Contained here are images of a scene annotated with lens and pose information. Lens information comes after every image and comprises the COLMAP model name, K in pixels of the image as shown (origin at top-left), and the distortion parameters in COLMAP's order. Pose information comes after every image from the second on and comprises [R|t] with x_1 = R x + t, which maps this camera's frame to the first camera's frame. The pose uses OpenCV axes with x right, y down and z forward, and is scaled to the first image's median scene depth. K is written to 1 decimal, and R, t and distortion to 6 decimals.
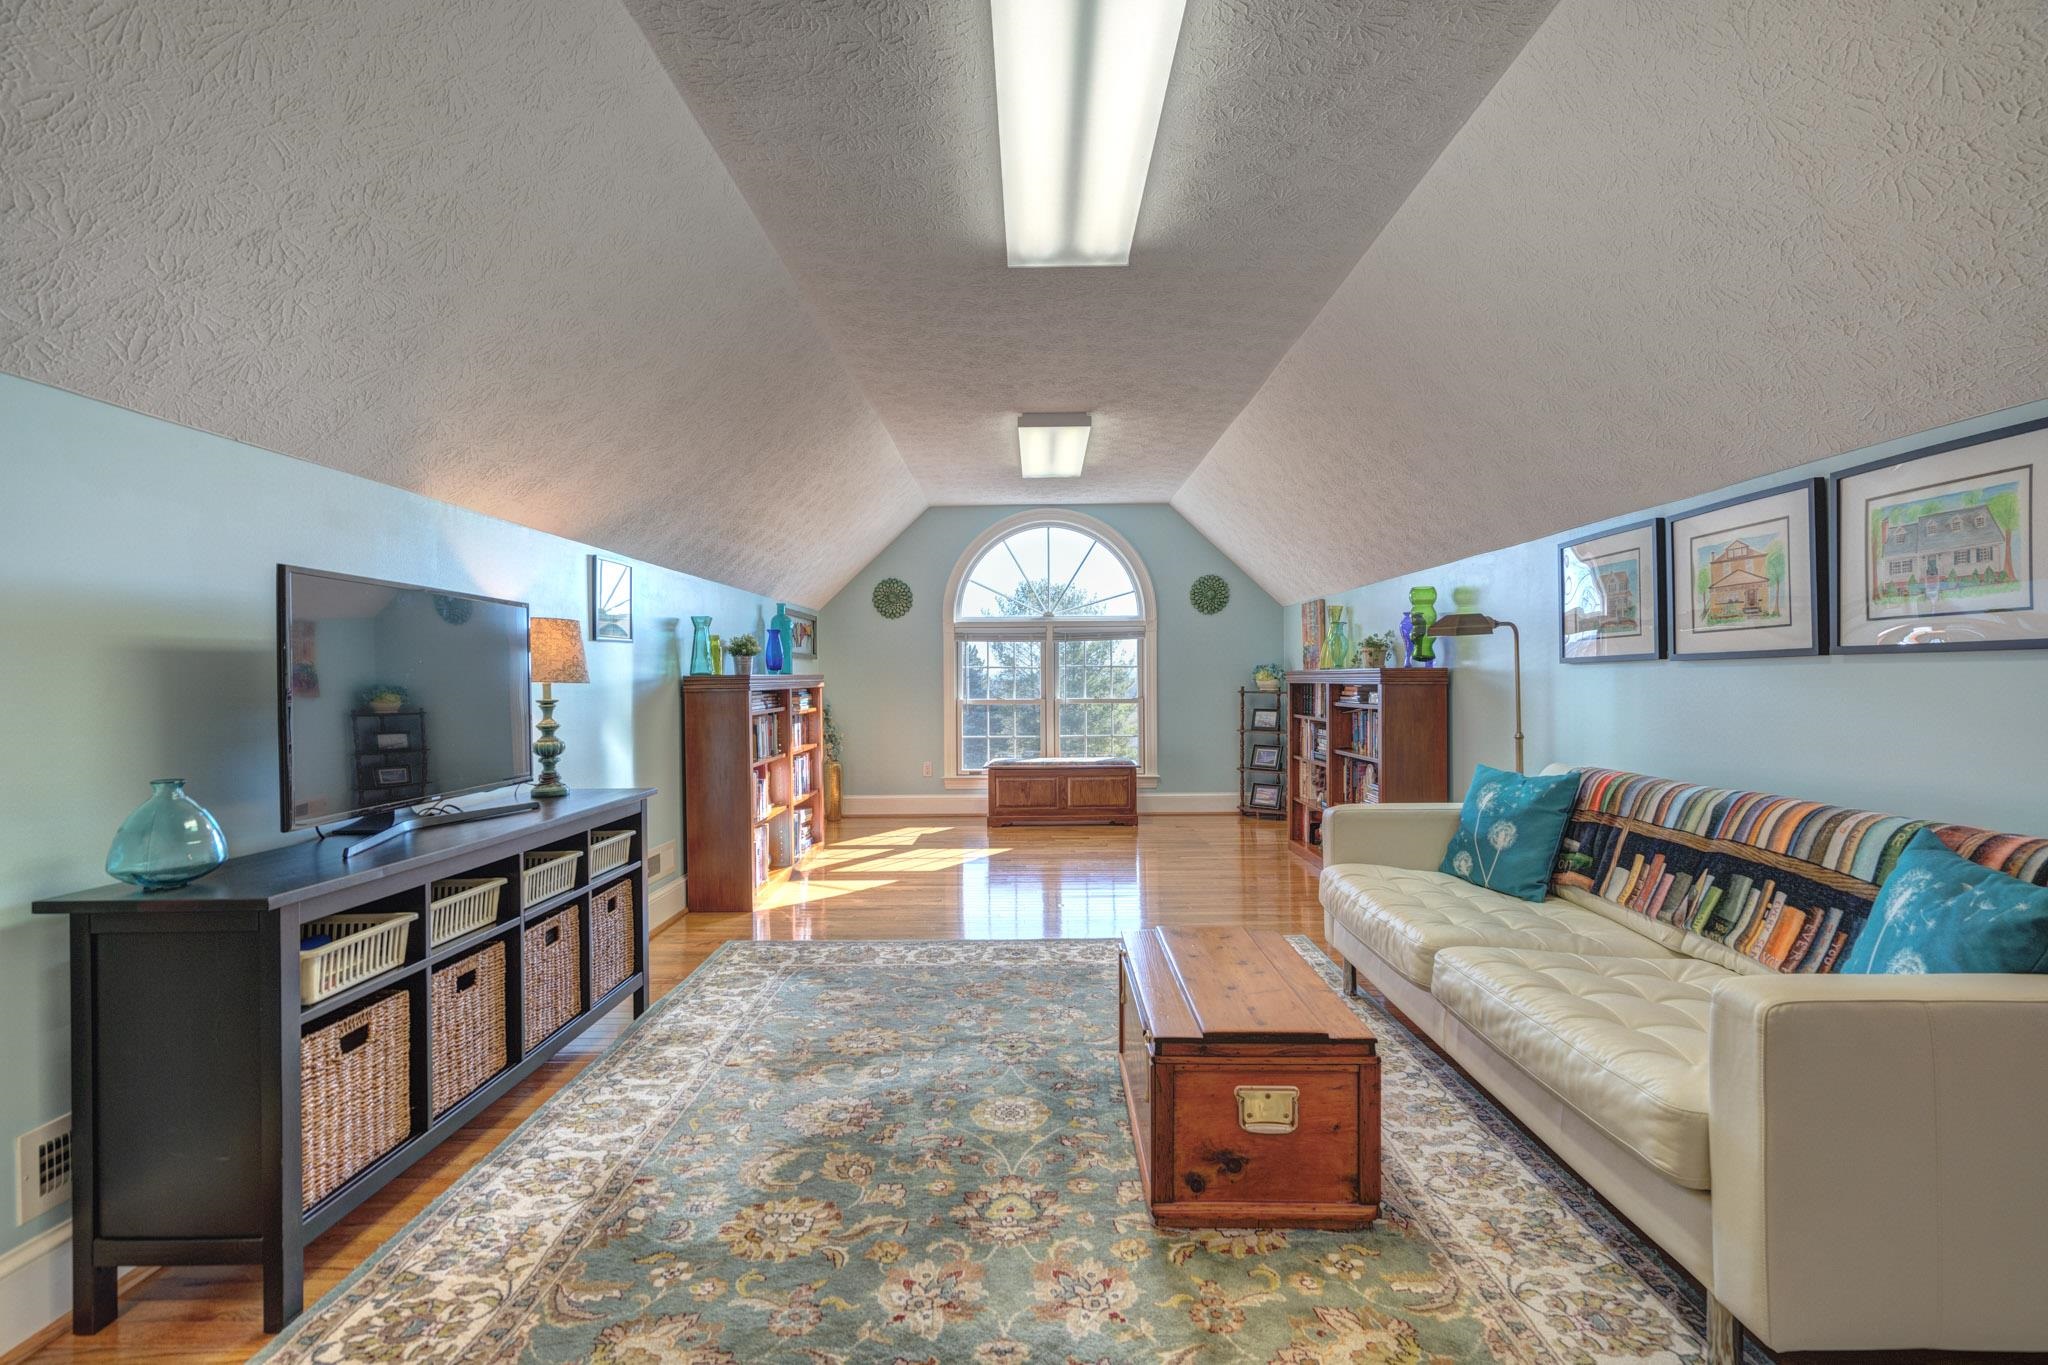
lens RADIAL K [[945.4, 0, 1012.6], [0, 945.4, 680.2], [0, 0, 1]] dist [-0.002188, 0.002006]
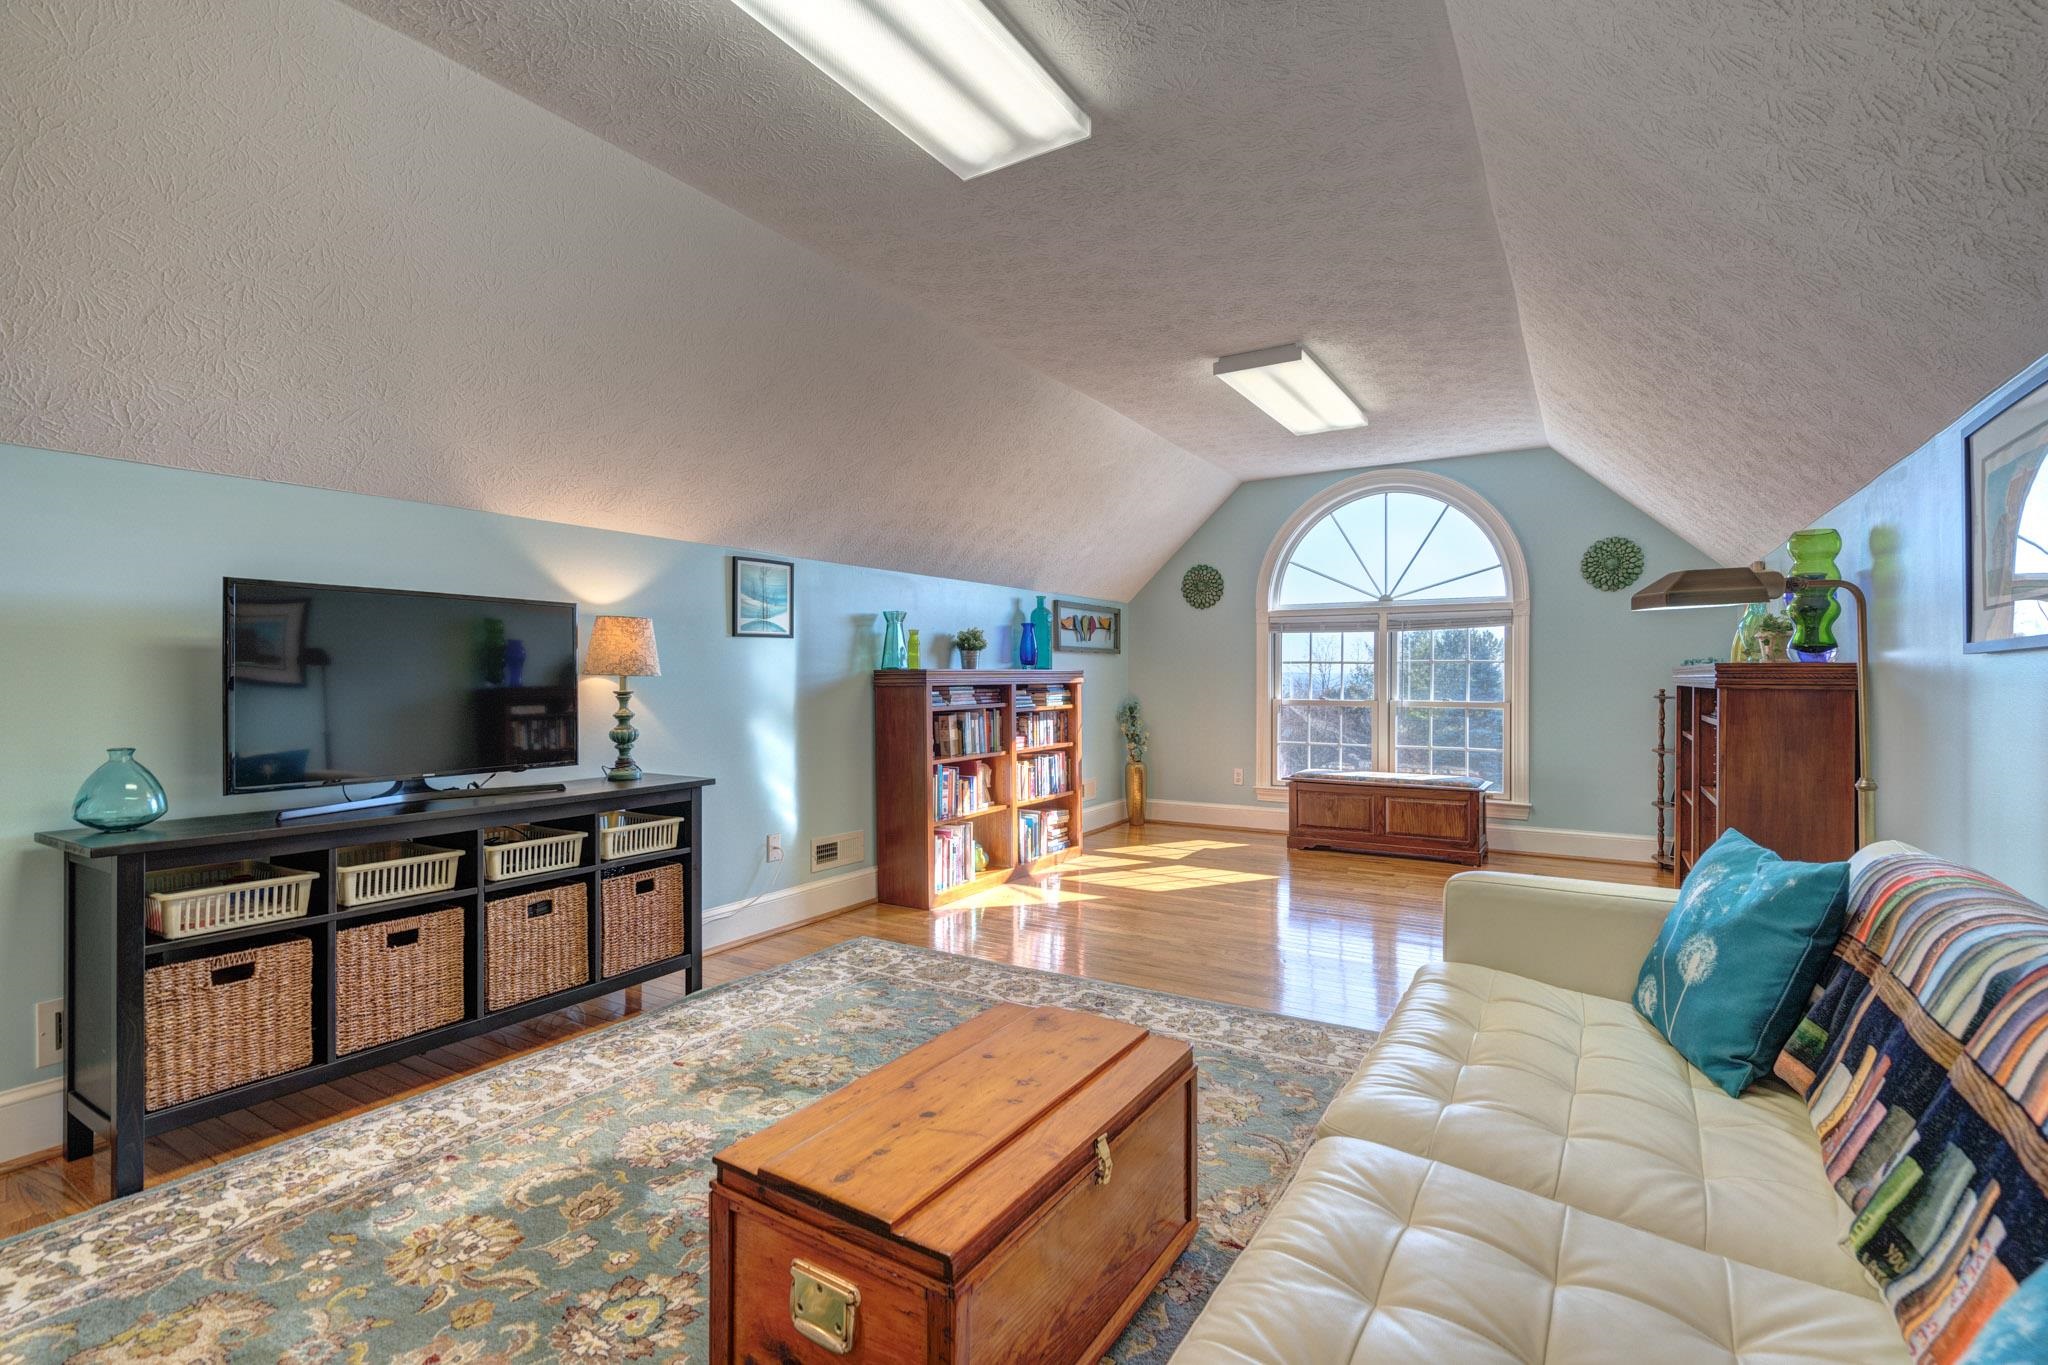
lens RADIAL K [[945.4, 0, 996.3], [0, 945.4, 677.0], [0, 0, 1]] dist [-0.002188, 0.002006]
pose [[0.851838, 0.008339, -0.523740, 0.401599], [-0.007679, 0.999965, 0.003433, -0.002511], [0.523750, 0.001097, 0.851872, 0.265563]]
